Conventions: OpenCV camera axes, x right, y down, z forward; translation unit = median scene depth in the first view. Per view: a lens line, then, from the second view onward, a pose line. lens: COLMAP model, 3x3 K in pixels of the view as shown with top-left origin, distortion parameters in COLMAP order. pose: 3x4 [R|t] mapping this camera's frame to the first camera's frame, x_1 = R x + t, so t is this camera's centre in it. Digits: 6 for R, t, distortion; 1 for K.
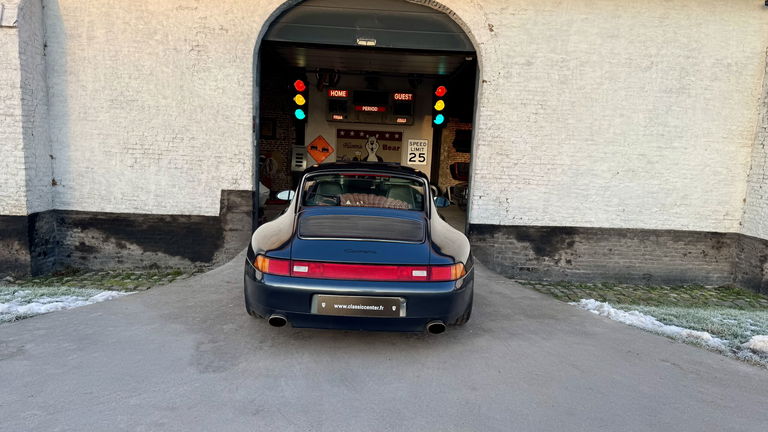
lens RADIAL K [[547.5, 0, 385.5], [0, 547.5, 216.3], [0, 0, 1]] dist [-0.011457, 0.002548]
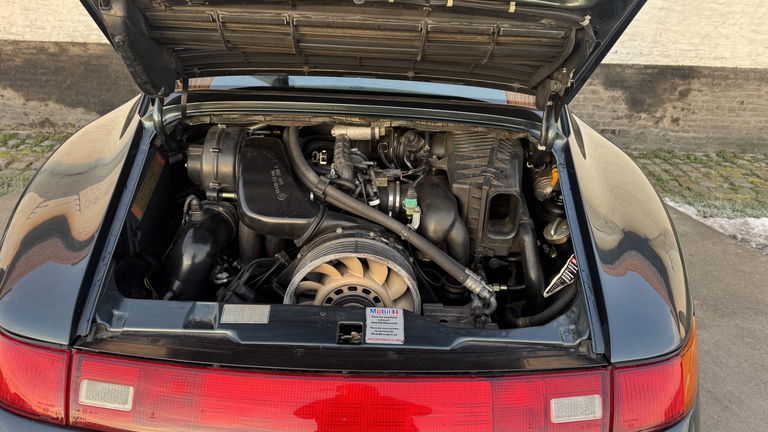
lens RADIAL K [[547.5, 0, 379.1], [0, 547.5, 218.1], [0, 0, 1]] dist [-0.011457, 0.002548]
pose [[0.999875, 0.012734, -0.009401, -0.014533], [-0.008719, 0.938820, 0.344297, -0.030389], [0.013210, -0.344172, 0.938814, 0.343092]]
